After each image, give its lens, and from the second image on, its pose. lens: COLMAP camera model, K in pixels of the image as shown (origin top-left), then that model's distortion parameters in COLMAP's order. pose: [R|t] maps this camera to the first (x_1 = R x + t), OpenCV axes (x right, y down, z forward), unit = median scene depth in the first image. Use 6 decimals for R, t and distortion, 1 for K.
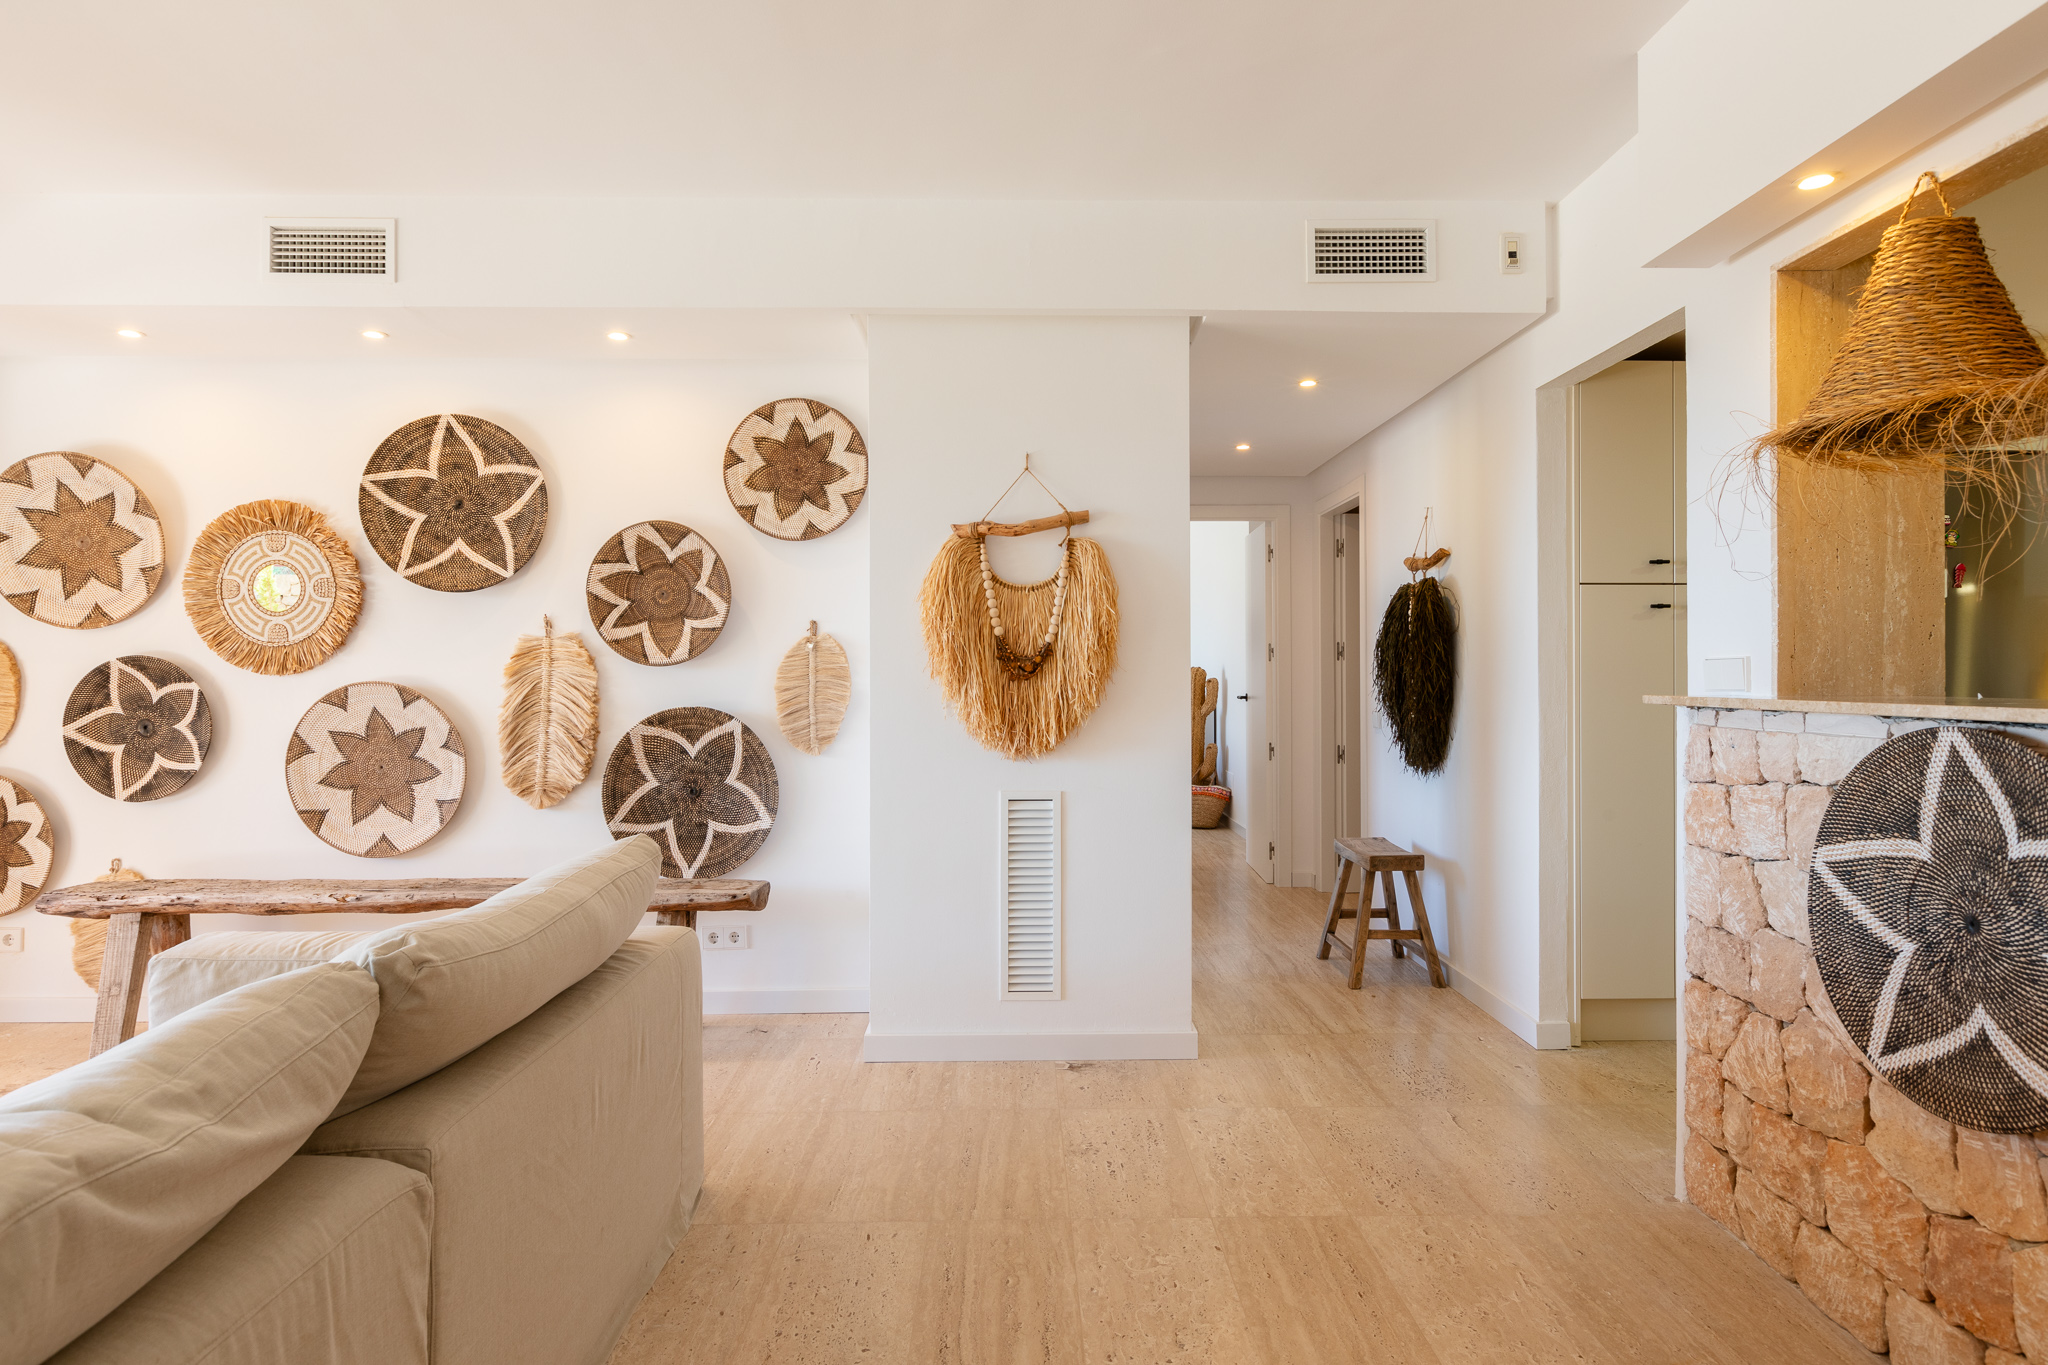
lens RADIAL K [[1151.3, 0, 1025.5], [0, 1151.3, 676.1], [0, 0, 1]] dist [0.002082, 0.000427]
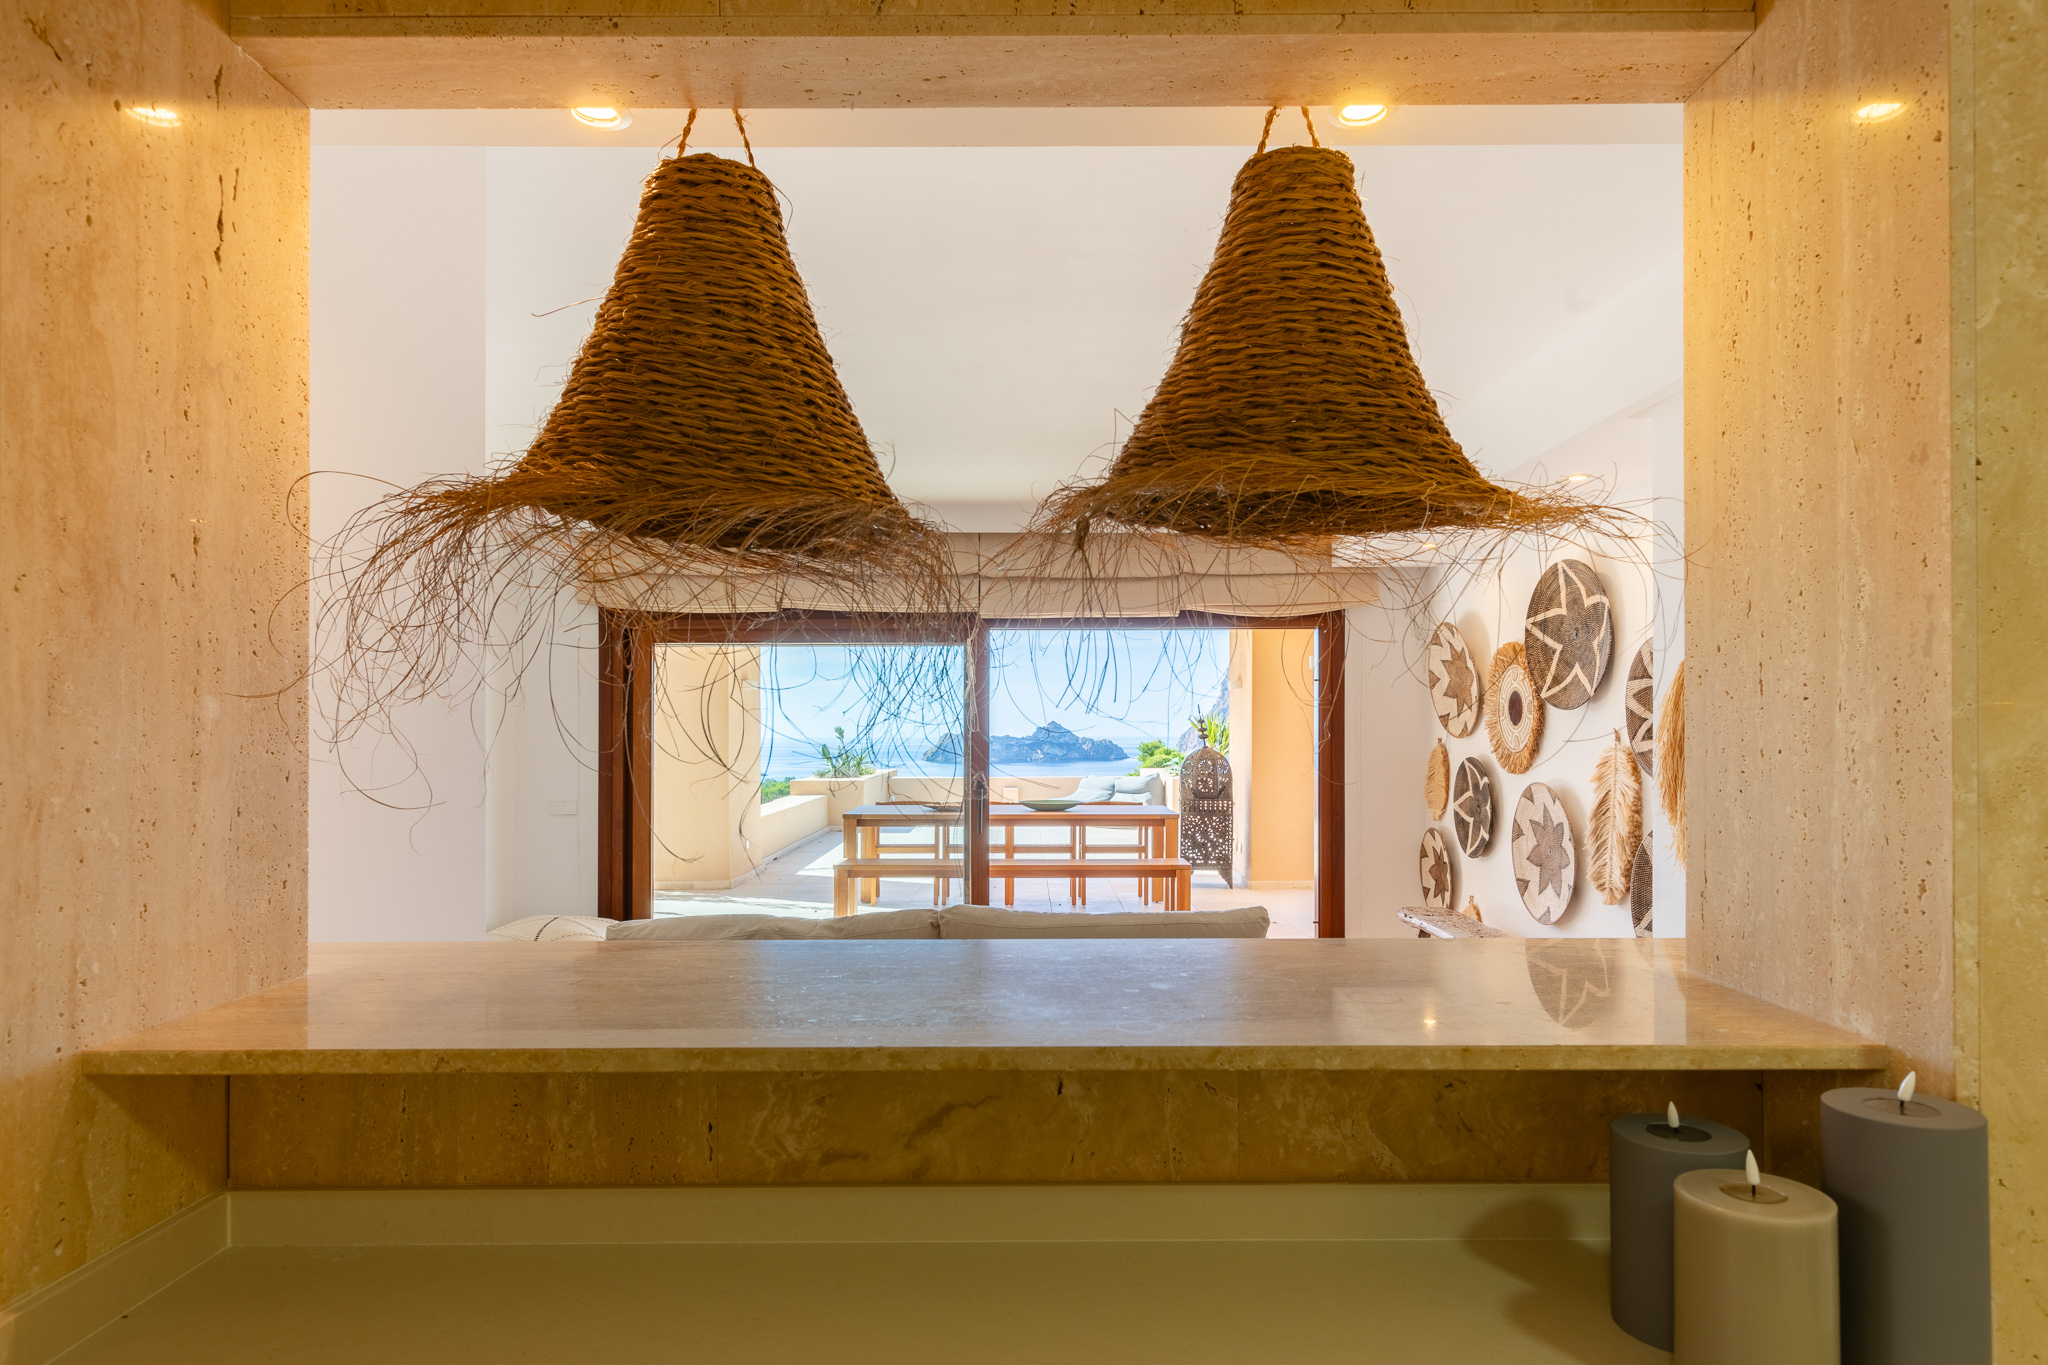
lens RADIAL K [[1135.2, 0, 1006.2], [0, 1135.2, 733.4], [0, 0, 1]] dist [-0.001937, 0.000118]
pose [[0.005549, -0.000141, -0.999985, 0.662610], [0.002297, 0.999997, -0.000128, -0.049404], [0.999982, -0.002296, 0.005550, 0.415106]]
